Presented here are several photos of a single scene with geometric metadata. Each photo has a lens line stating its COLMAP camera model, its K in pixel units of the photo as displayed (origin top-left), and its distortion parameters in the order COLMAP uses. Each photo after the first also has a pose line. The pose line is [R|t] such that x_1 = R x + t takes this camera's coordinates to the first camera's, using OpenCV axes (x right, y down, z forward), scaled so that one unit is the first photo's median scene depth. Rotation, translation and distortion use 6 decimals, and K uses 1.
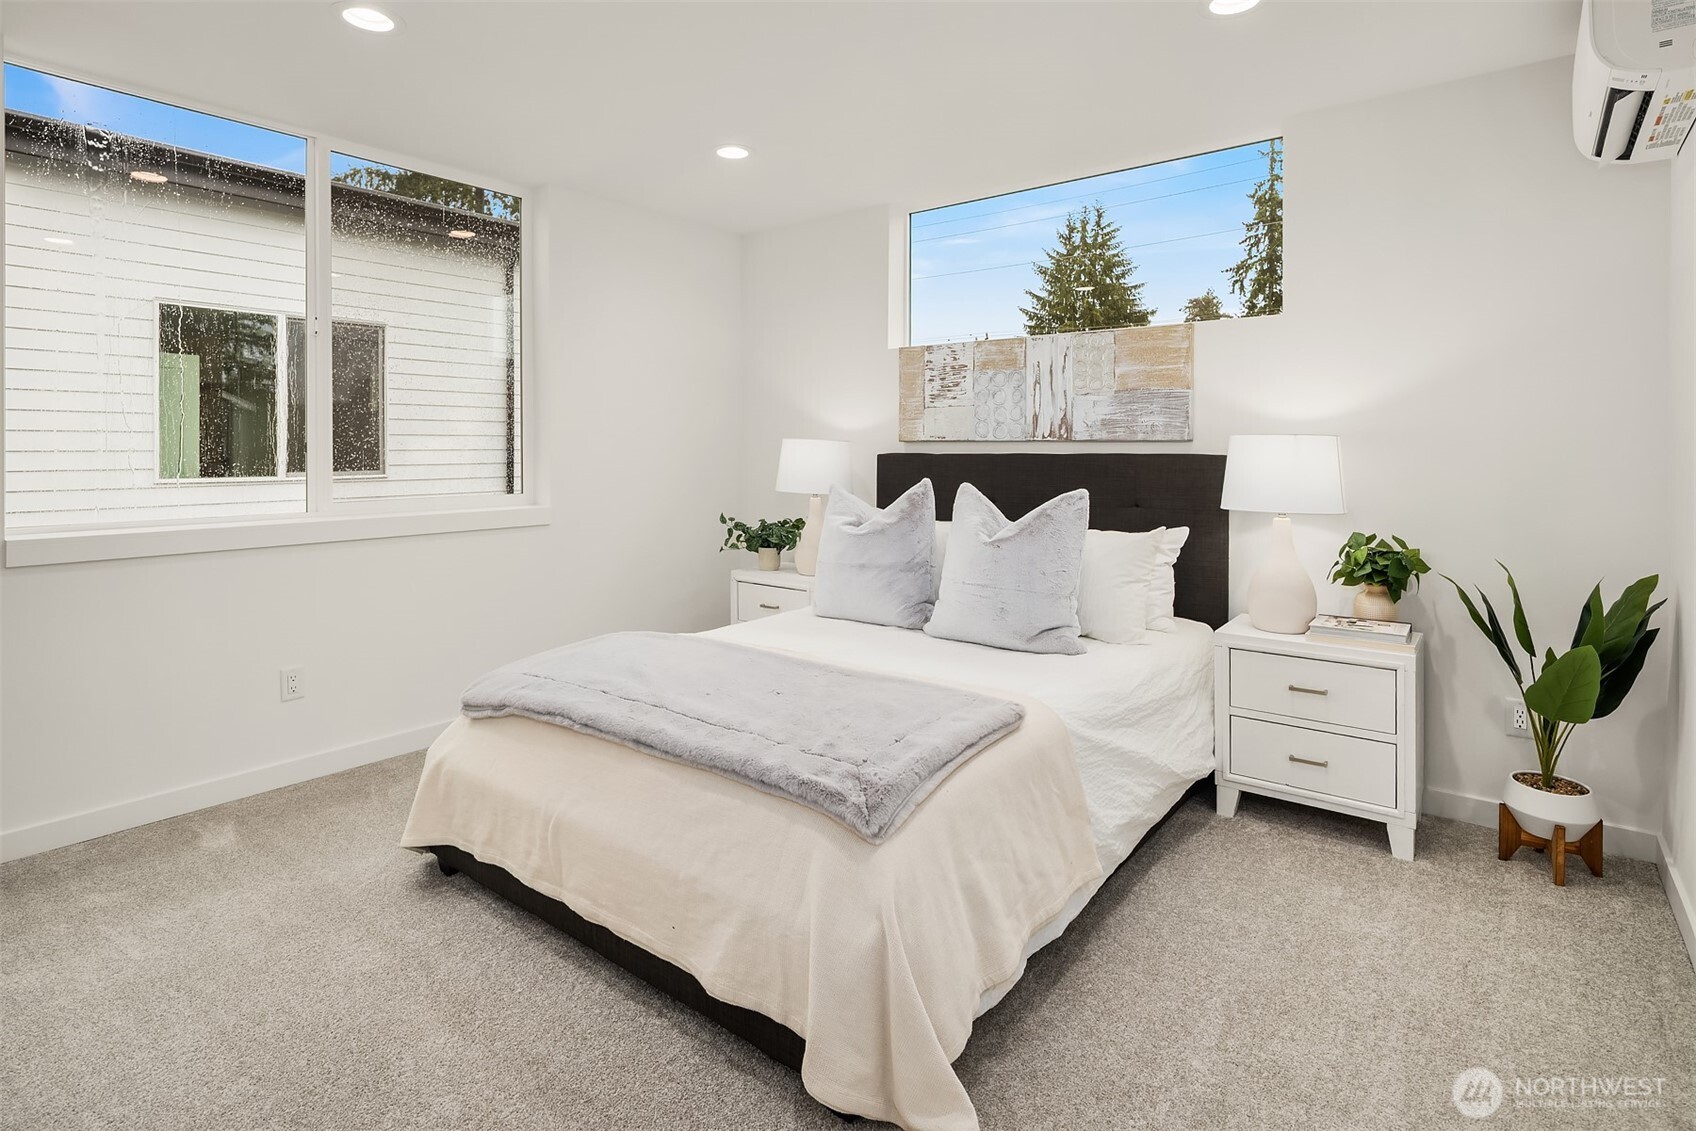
lens RADIAL K [[838.5, 0, 844.6], [0, 838.5, 499.0], [0, 0, 1]] dist [0.001116, -0.000522]
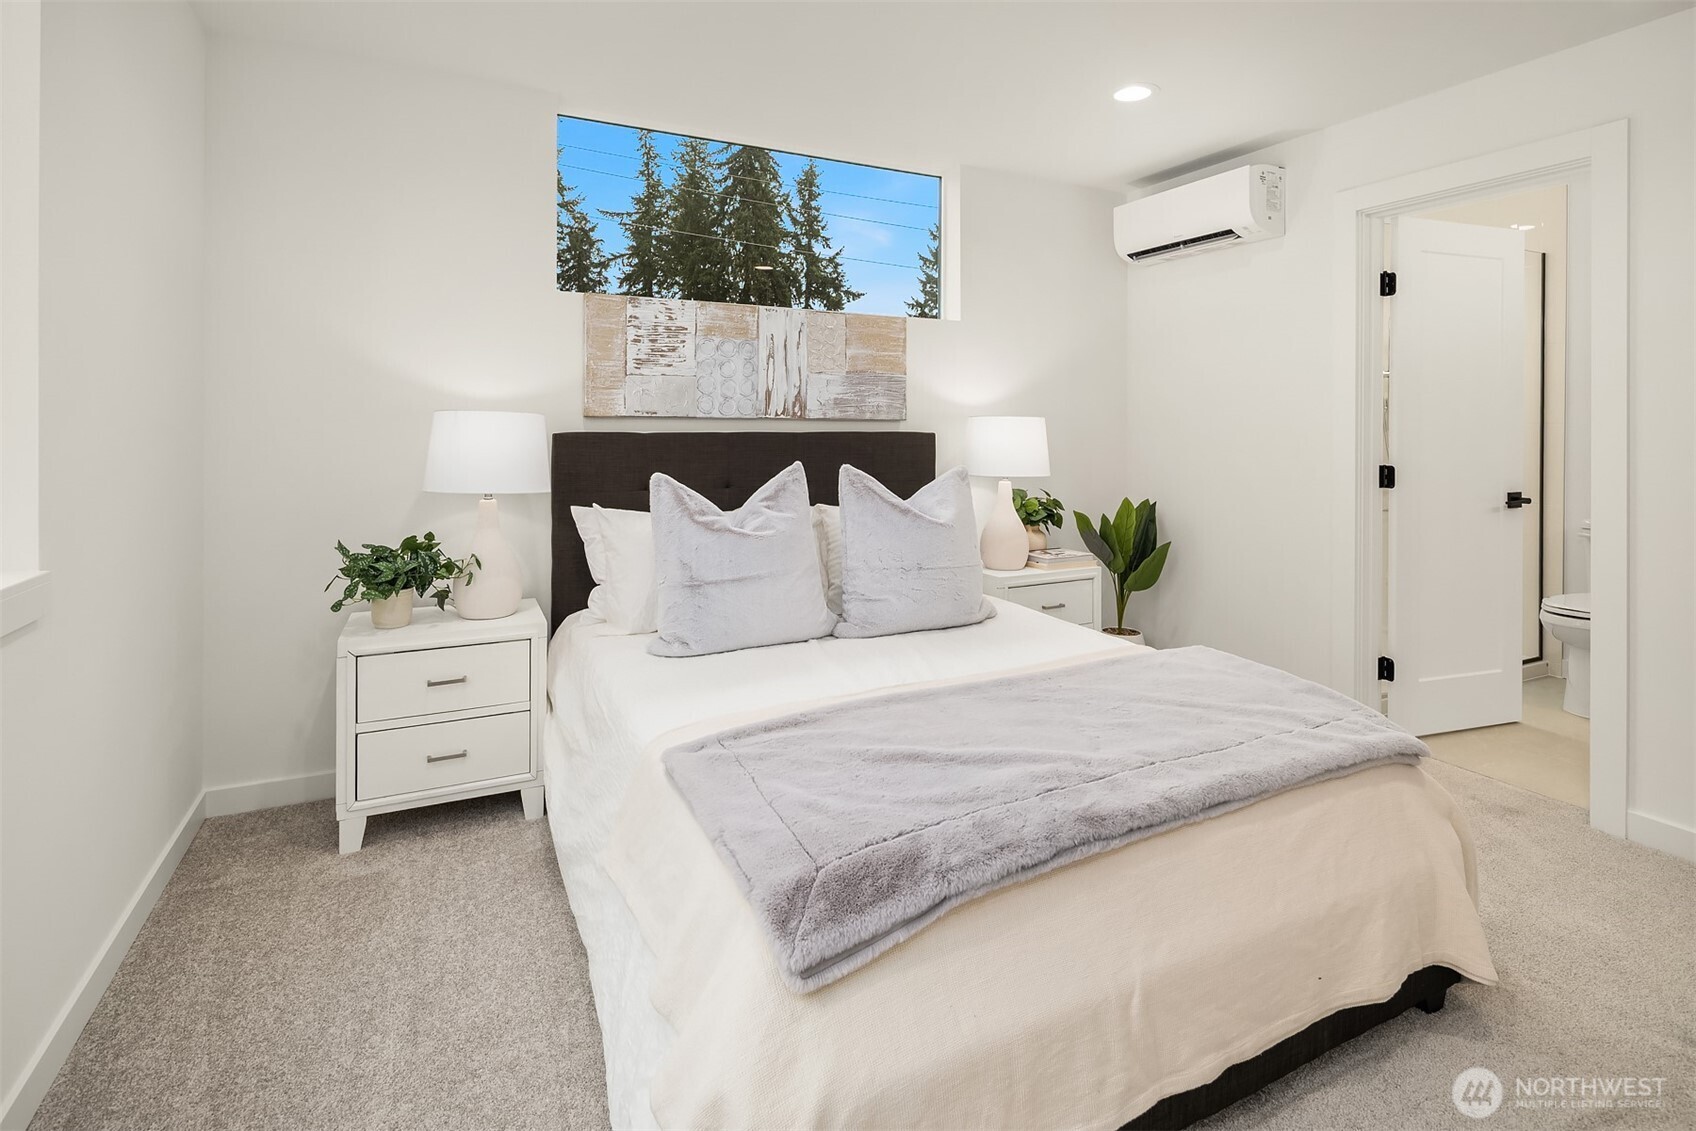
lens RADIAL K [[856.4, 0, 850.7], [0, 856.4, 446.2], [0, 0, 1]] dist [0.002453, 0.000345]
pose [[0.416668, -0.011283, 0.908989, -0.601427], [0.057439, 0.998252, -0.013938, -0.020366], [-0.907242, 0.058020, 0.416587, 0.526241]]
